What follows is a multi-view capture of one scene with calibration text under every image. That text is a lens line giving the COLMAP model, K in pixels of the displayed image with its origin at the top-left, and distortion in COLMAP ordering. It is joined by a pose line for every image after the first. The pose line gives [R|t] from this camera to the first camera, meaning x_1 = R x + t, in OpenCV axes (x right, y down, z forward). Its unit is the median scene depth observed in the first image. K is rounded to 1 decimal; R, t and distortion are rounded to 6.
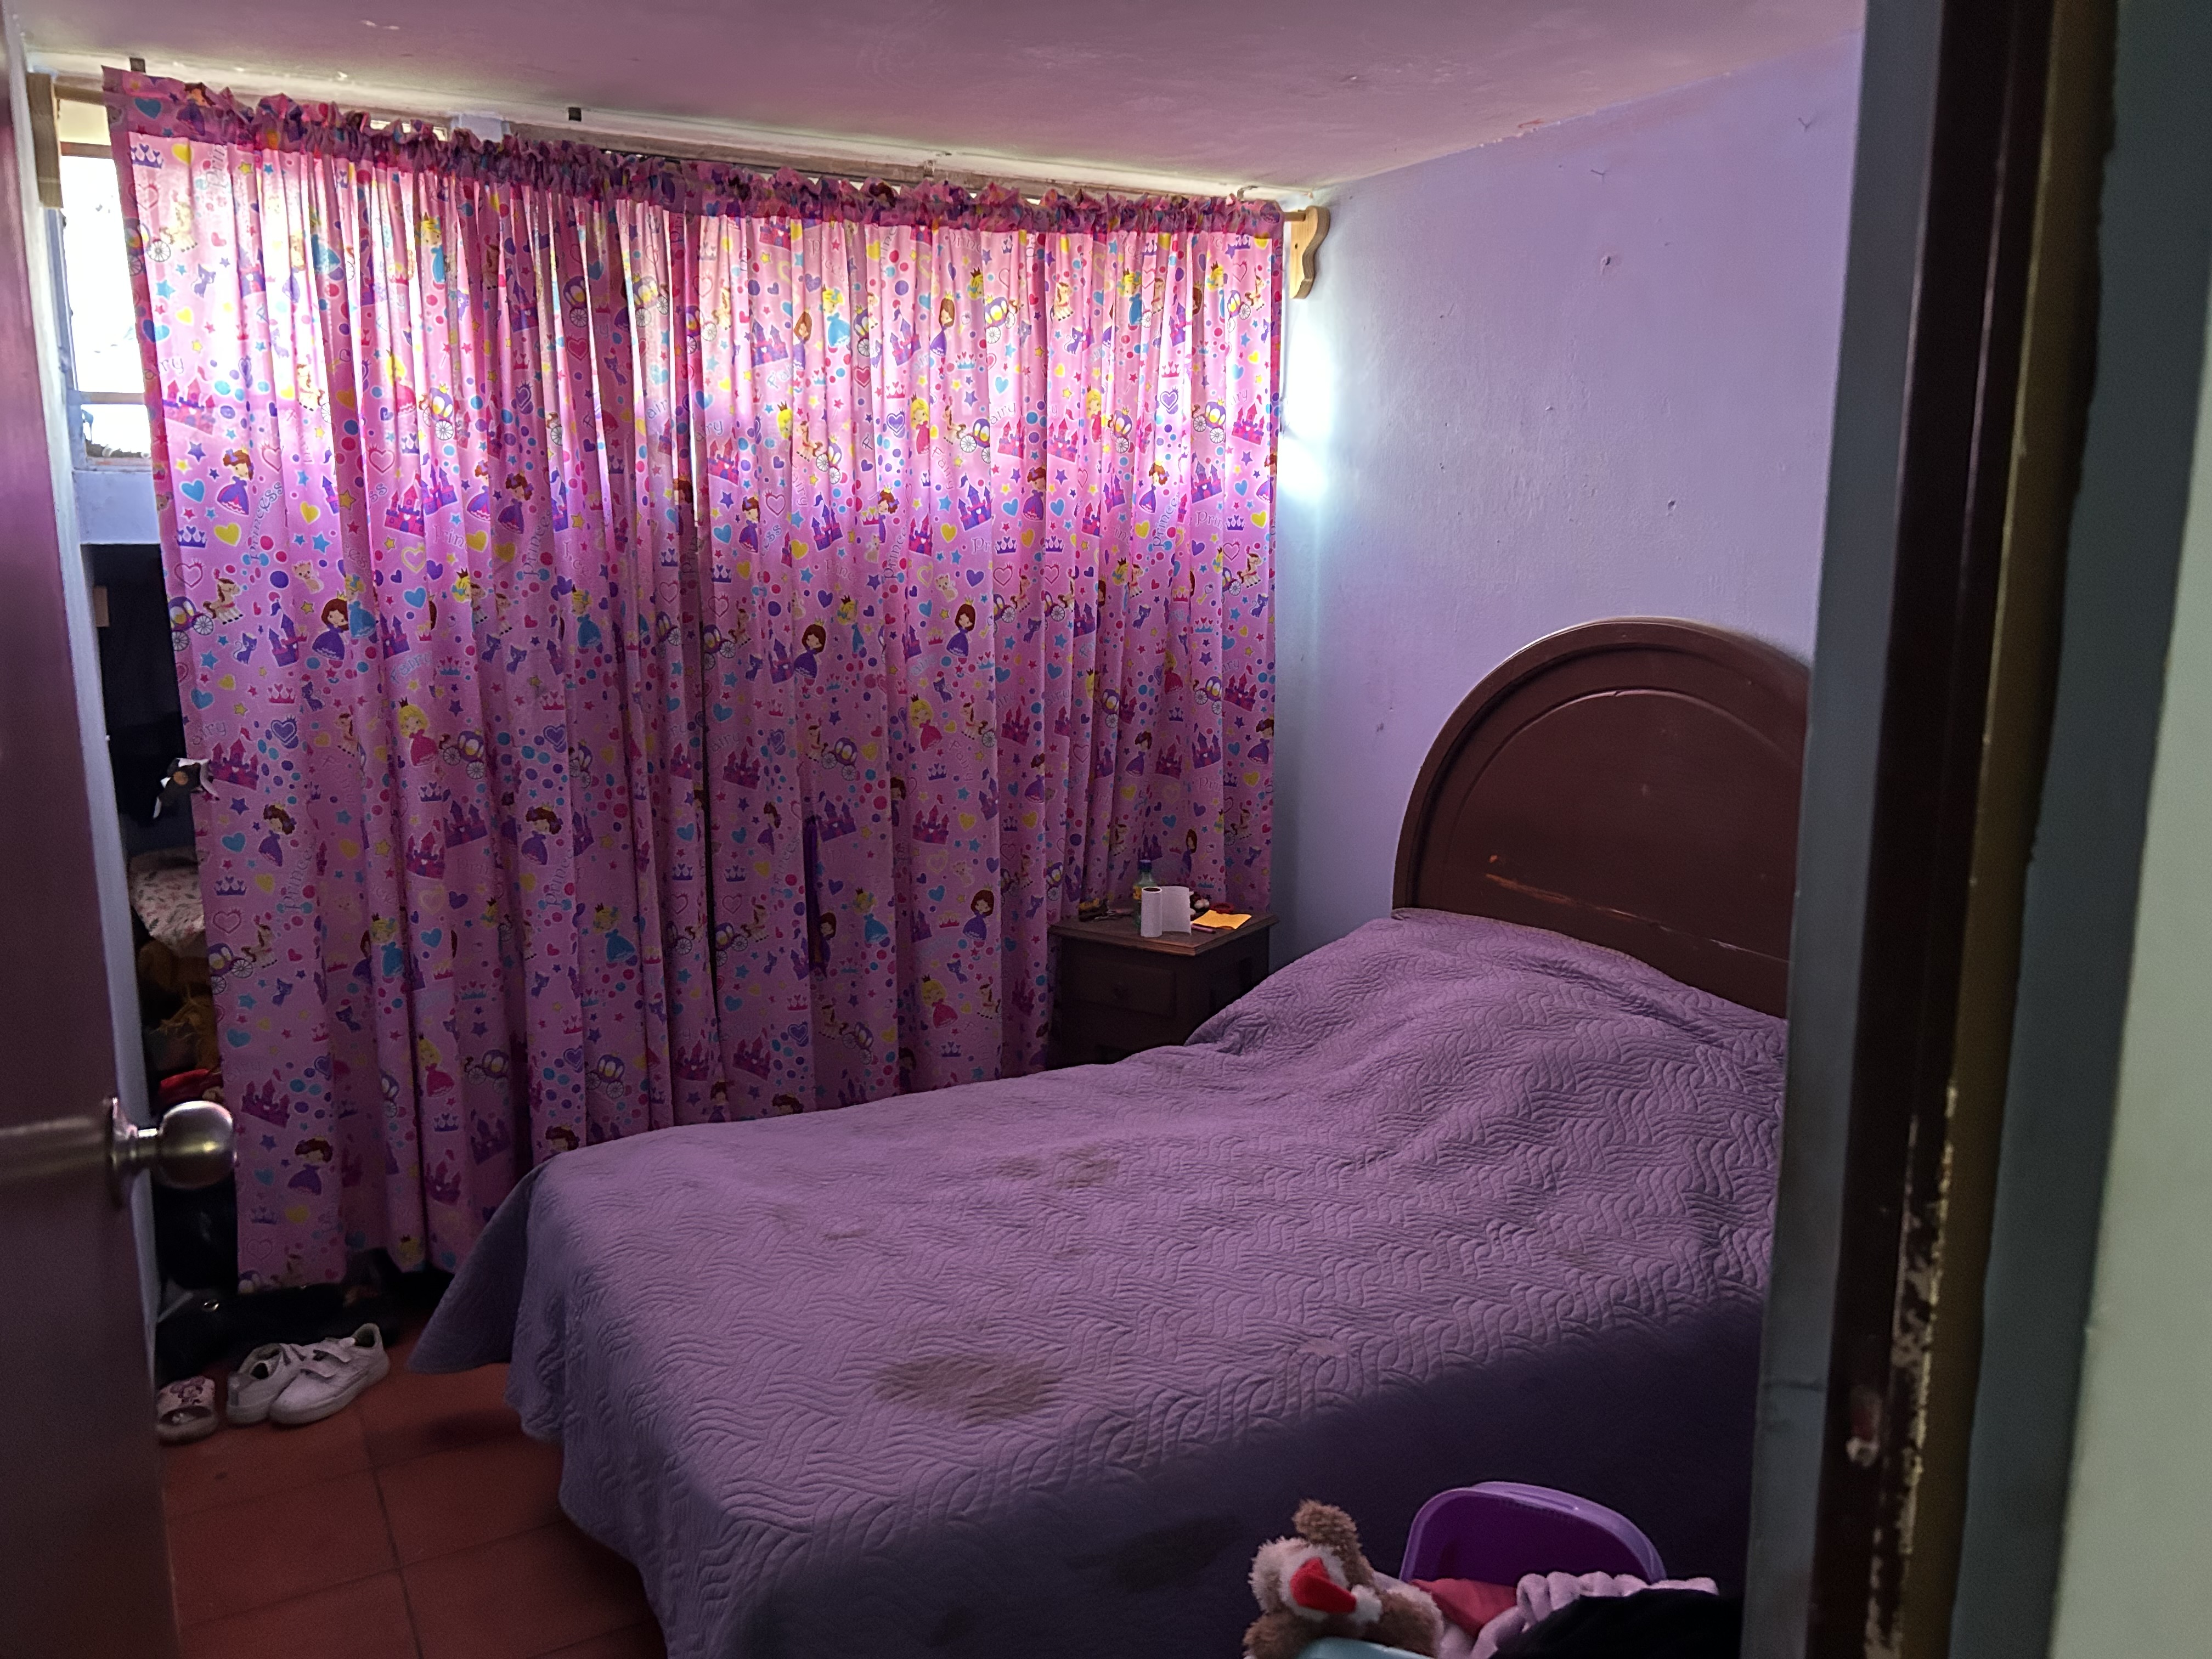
lens RADIAL K [[1671.2, 0, 1106.4], [0, 1671.2, 823.4], [0, 0, 1]] dist [0.003778, 0.000612]
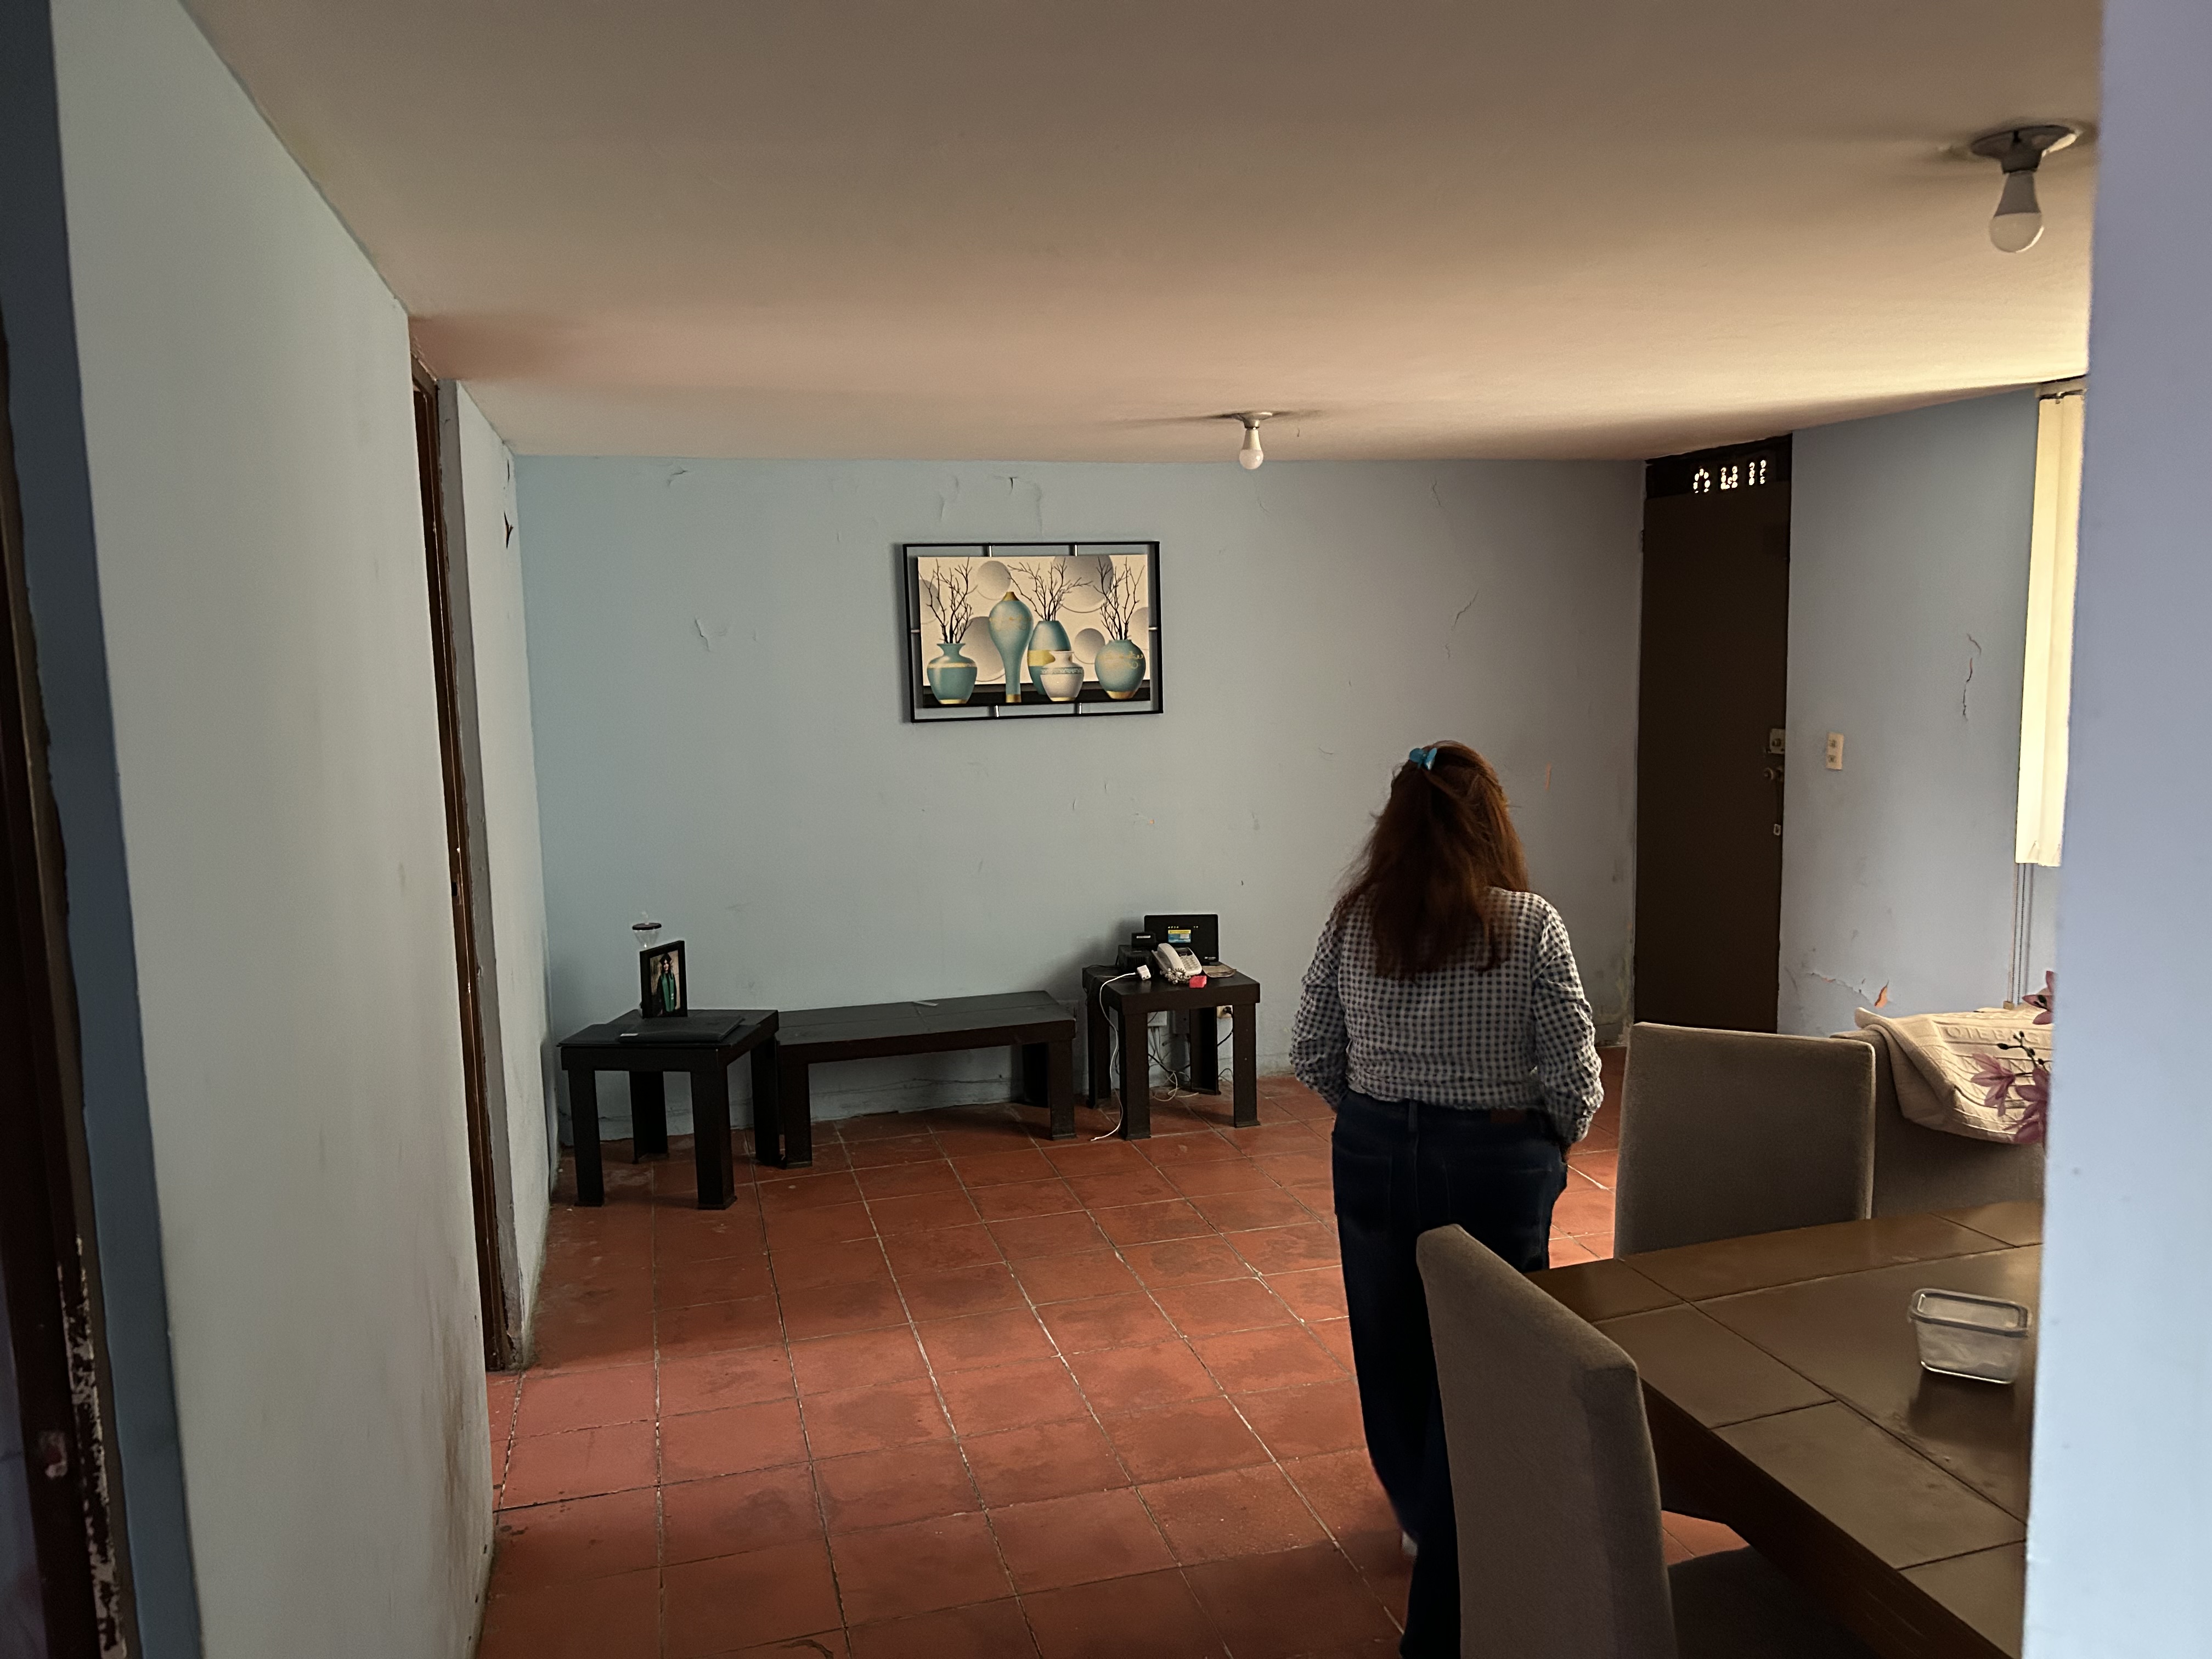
lens RADIAL K [[1671.2, 0, 1108.6], [0, 1671.2, 827.2], [0, 0, 1]] dist [0.003778, 0.000612]
pose [[0.202245, -0.127210, 0.971038, -0.952487], [0.195727, 0.976774, 0.087196, -0.212669], [-0.959577, 0.172423, 0.222447, -0.544160]]
